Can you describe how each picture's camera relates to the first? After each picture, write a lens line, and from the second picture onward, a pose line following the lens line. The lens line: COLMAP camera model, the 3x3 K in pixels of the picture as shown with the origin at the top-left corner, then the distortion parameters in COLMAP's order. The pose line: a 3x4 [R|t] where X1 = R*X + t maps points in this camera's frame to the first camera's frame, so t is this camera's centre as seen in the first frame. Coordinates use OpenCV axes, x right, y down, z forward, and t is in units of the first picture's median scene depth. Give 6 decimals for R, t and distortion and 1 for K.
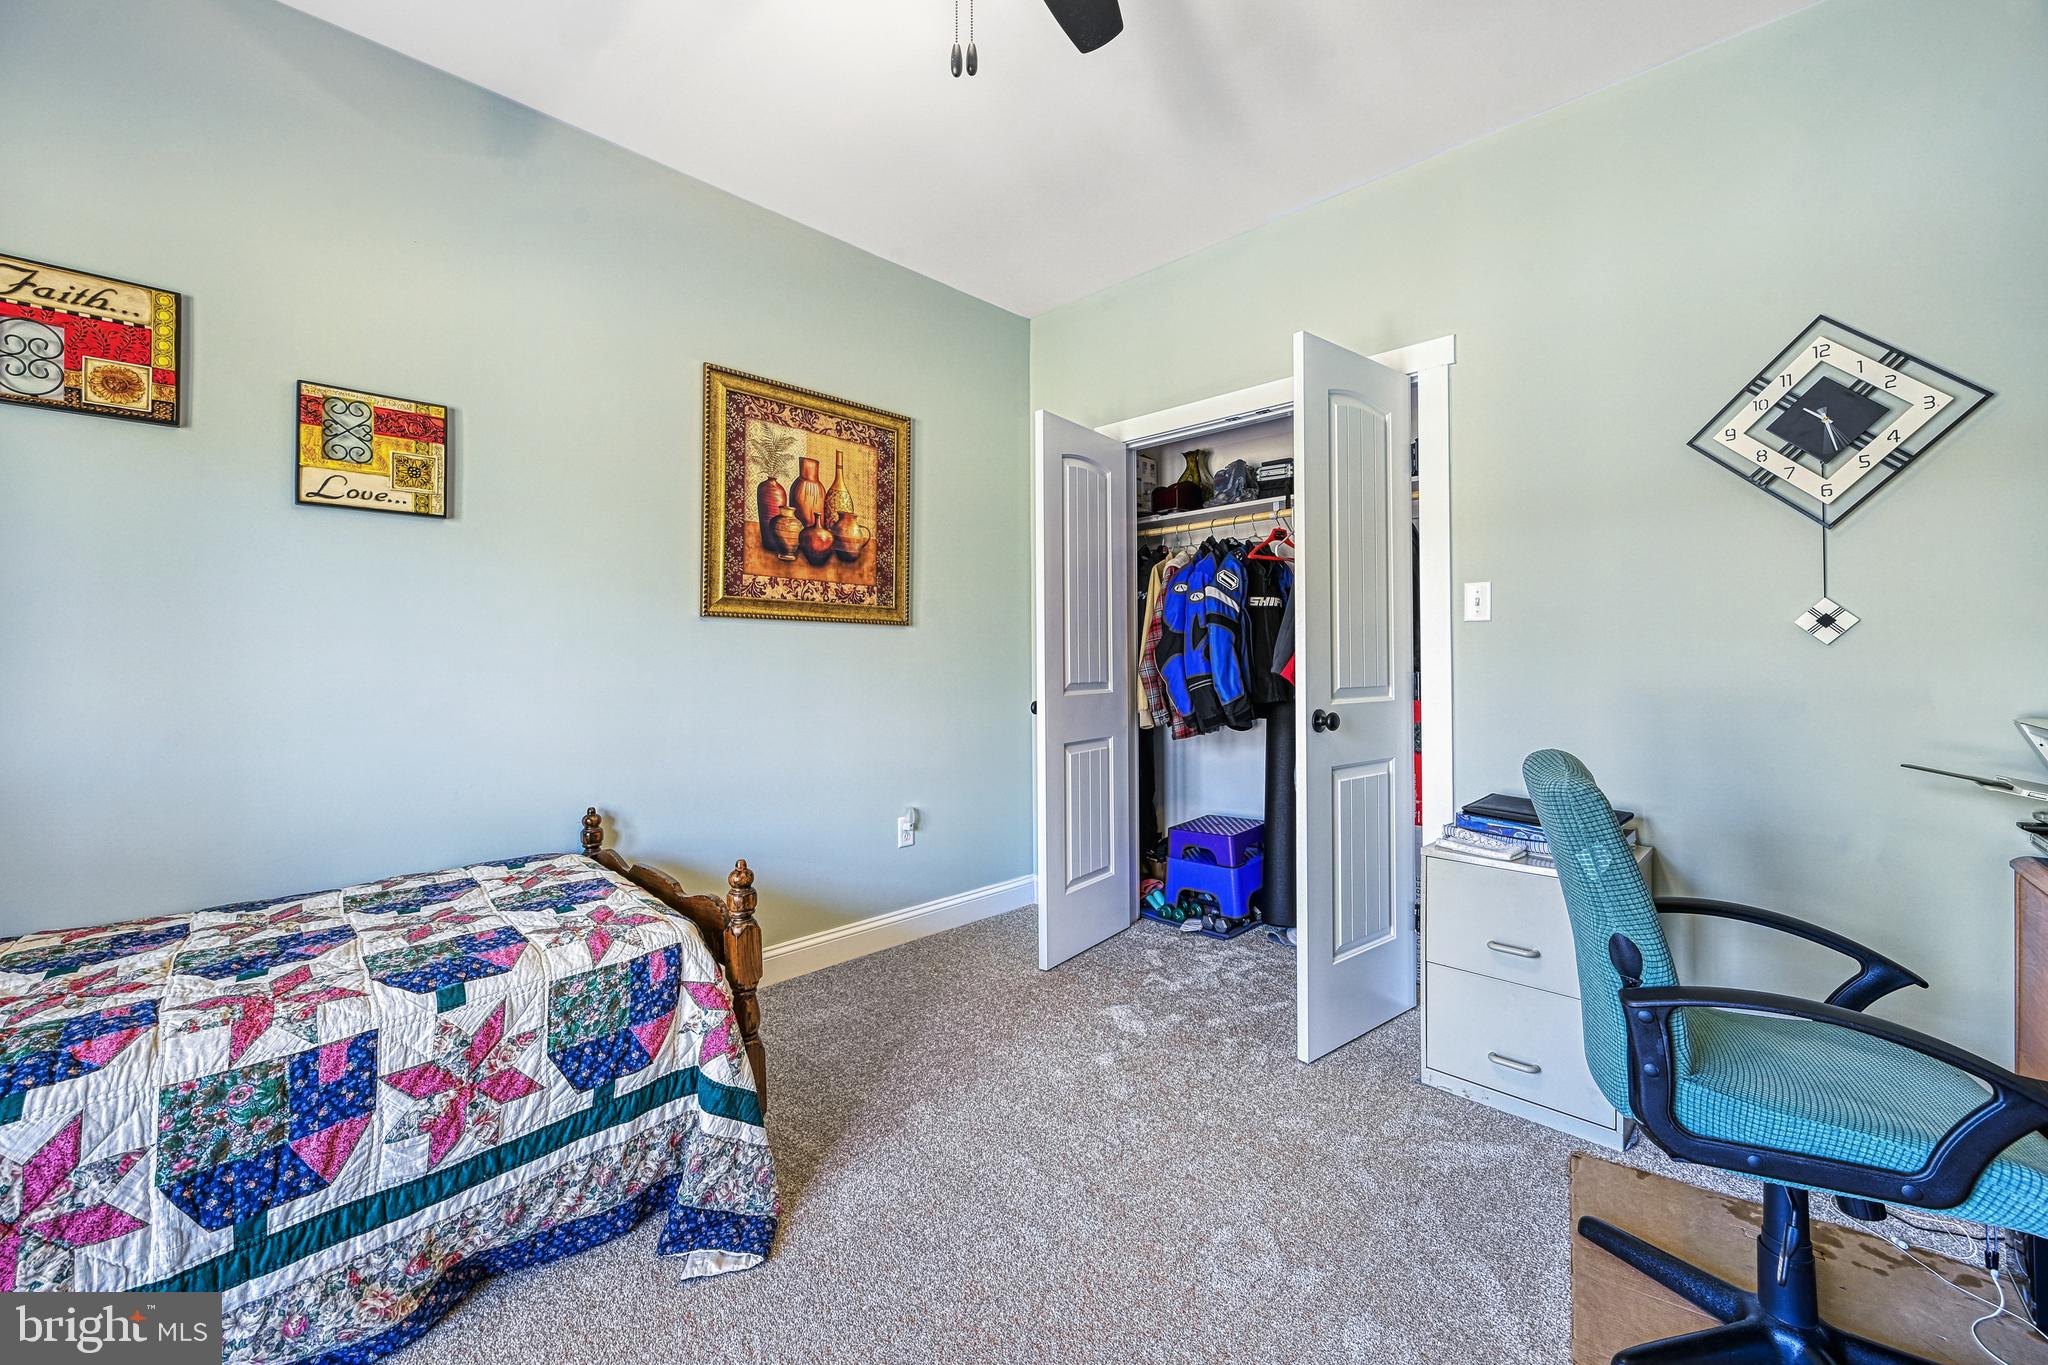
lens RADIAL K [[830.7, 0, 1015.3], [0, 830.7, 670.8], [0, 0, 1]] dist [-0.001250, -0.000049]
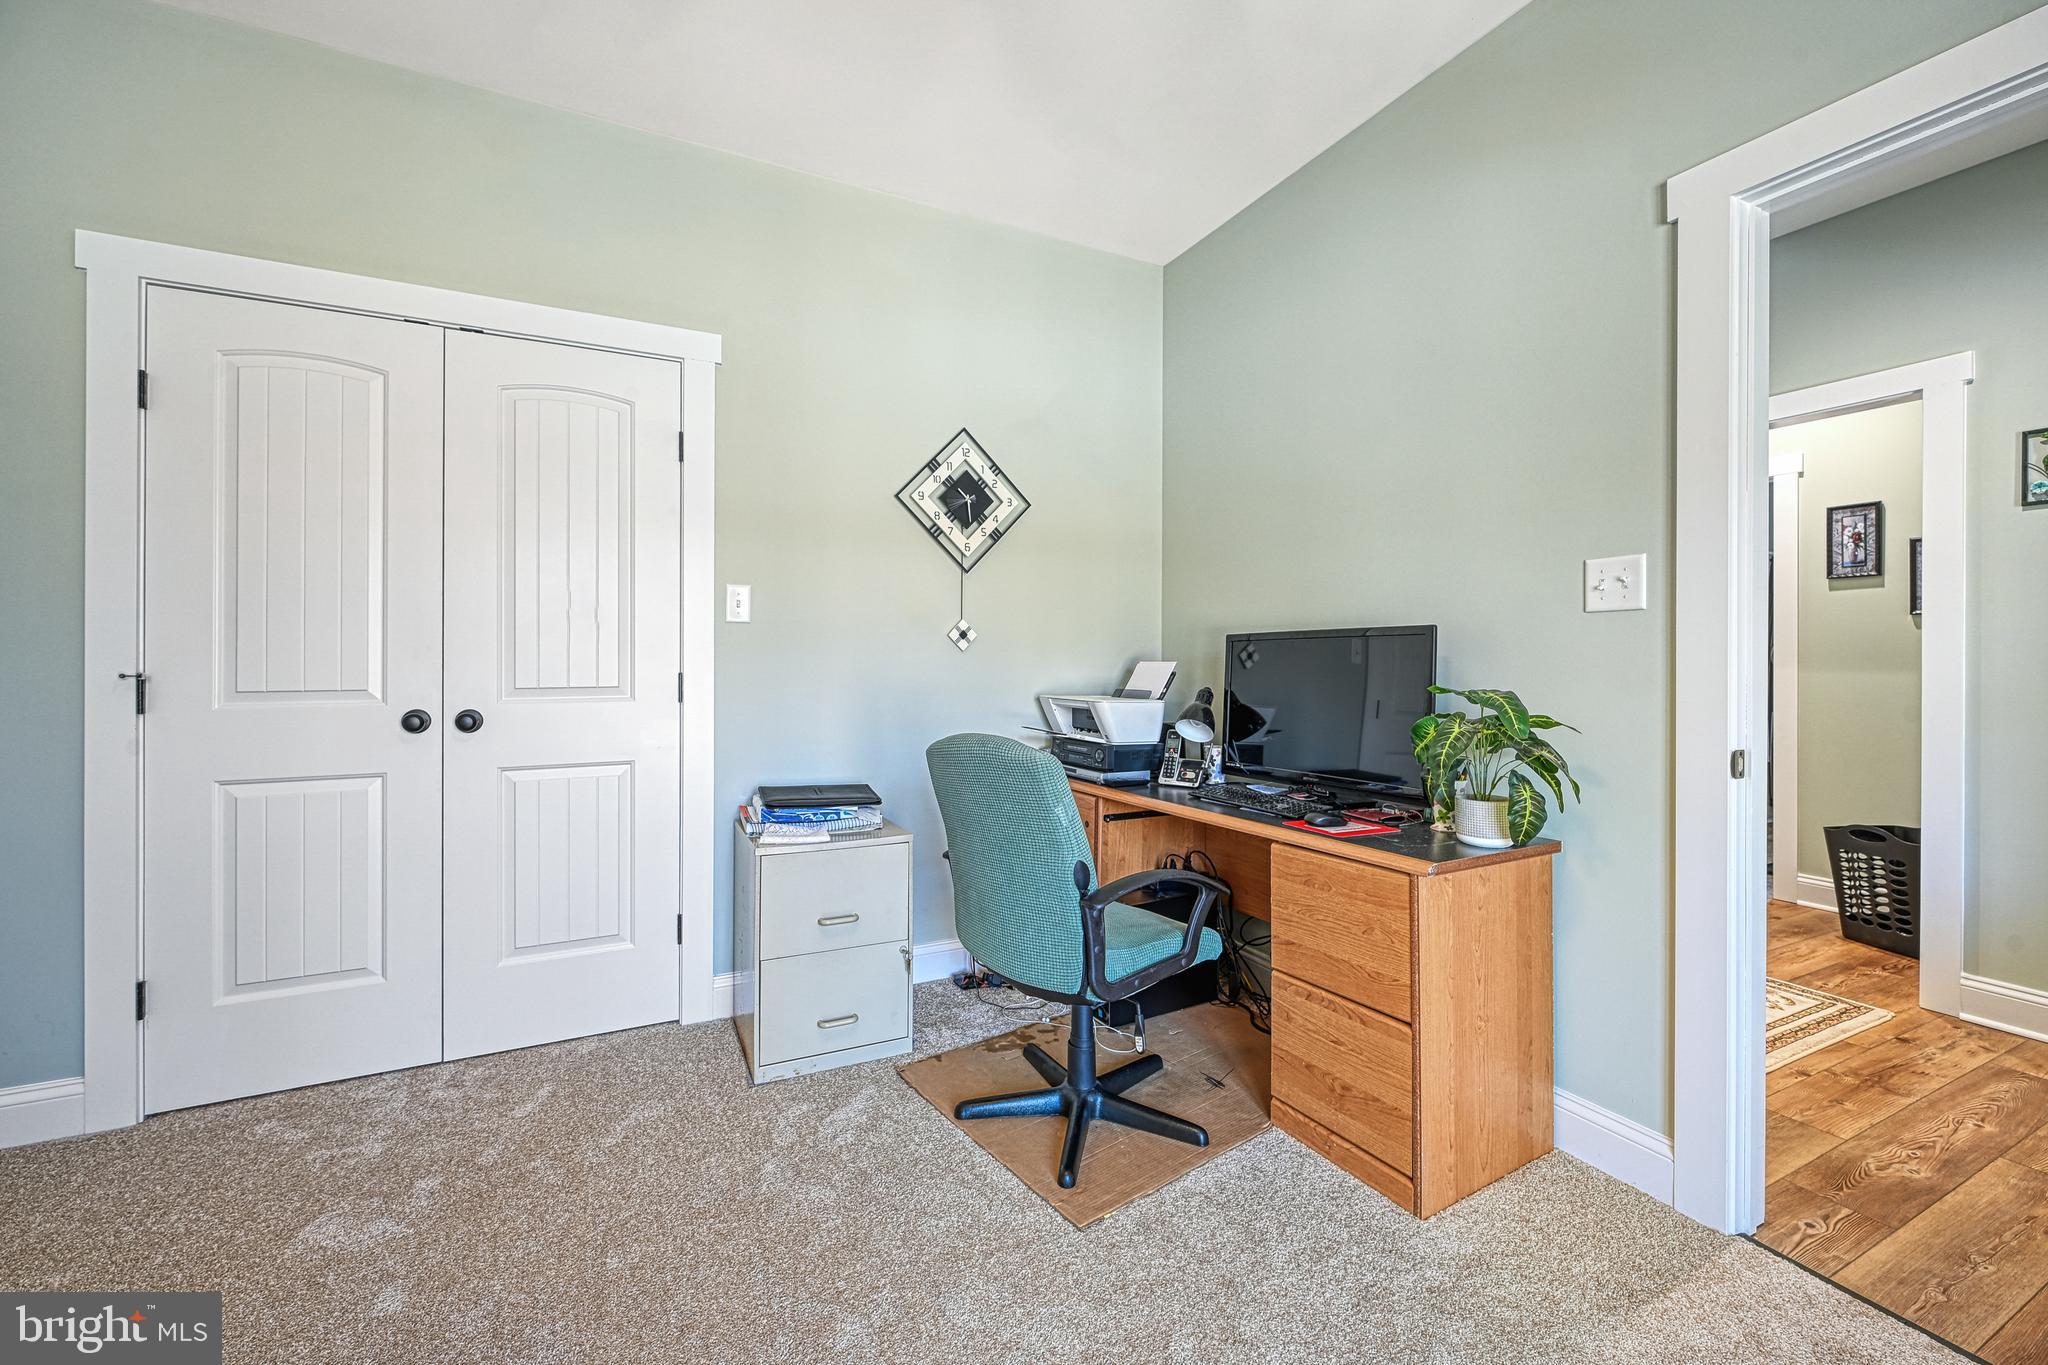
lens RADIAL K [[830.7, 0, 1023.5], [0, 830.7, 668.4], [0, 0, 1]] dist [-0.001250, -0.000049]
pose [[0.316428, -0.004862, 0.948604, -0.397804], [0.007393, 0.999969, 0.002659, -0.003269], [-0.948588, 0.006172, 0.316455, 0.428546]]
